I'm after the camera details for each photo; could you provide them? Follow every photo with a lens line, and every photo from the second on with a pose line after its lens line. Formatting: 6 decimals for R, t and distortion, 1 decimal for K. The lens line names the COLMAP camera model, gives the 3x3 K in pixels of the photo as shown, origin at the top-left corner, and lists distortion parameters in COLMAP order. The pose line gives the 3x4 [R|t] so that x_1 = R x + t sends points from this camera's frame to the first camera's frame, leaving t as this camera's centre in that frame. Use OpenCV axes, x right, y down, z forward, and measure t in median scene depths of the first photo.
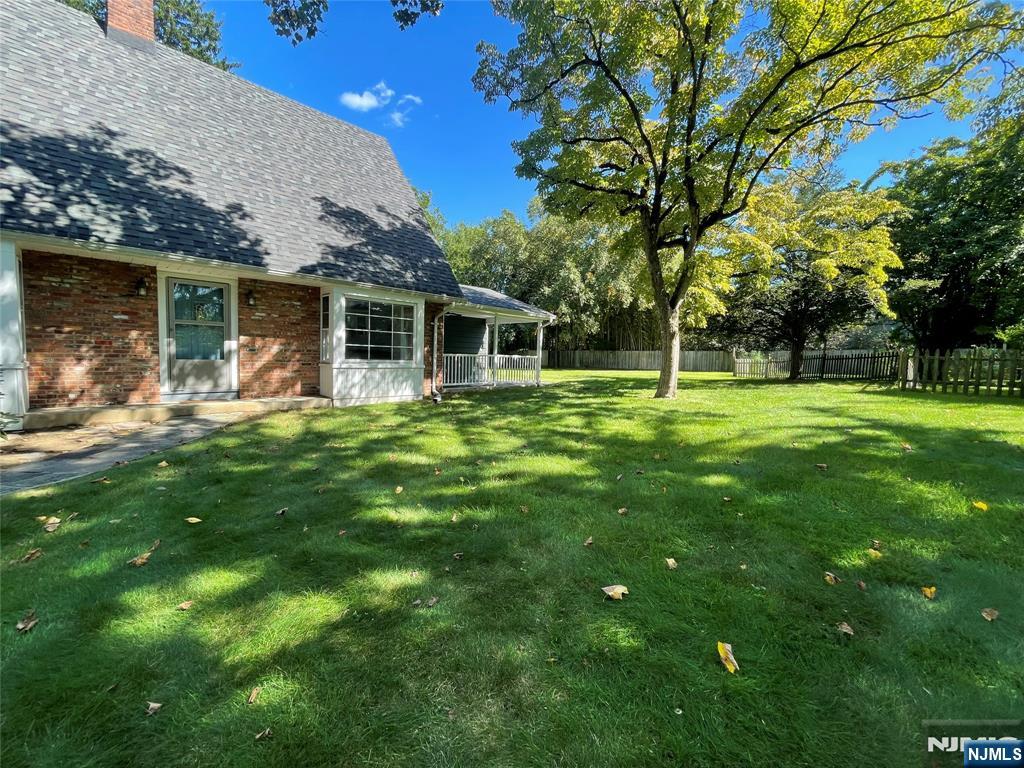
lens RADIAL K [[414.8, 0, 511.9], [0, 414.8, 384.0], [0, 0, 1]] dist [0.003432, 0.000469]
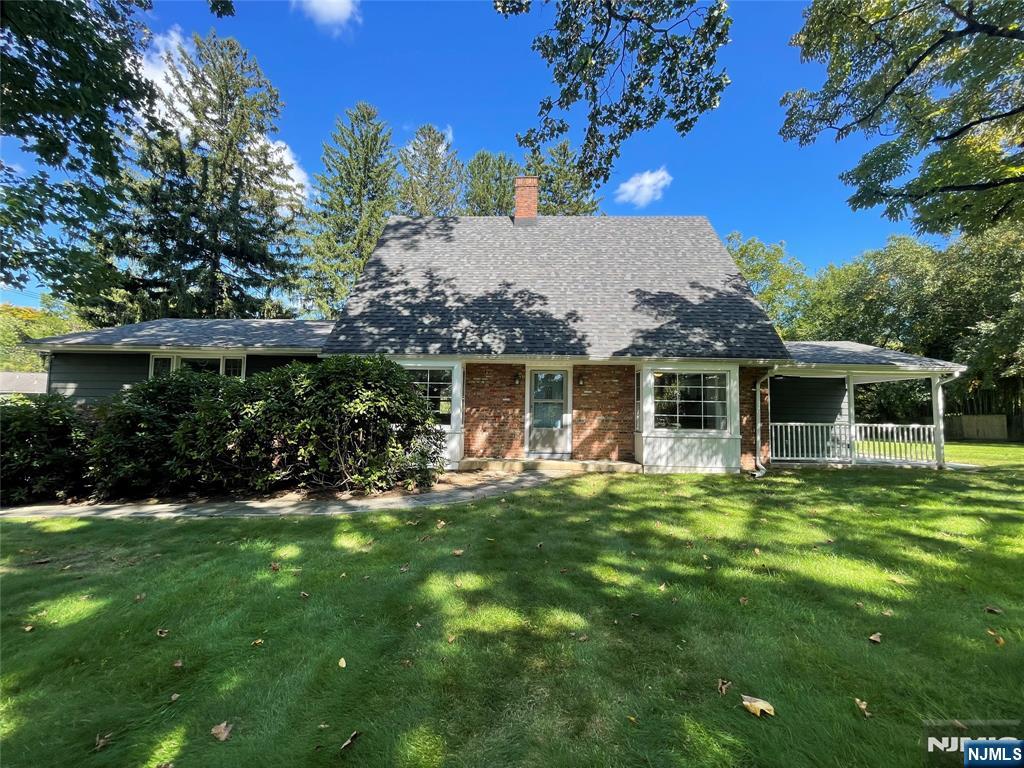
lens RADIAL K [[414.8, 0, 518.9], [0, 414.8, 387.6], [0, 0, 1]] dist [0.003432, 0.000469]
pose [[0.699485, -0.064842, -0.711699, 0.129398], [-0.045014, 0.989900, -0.134430, -0.006498], [0.713228, 0.126068, 0.689502, -0.003042]]
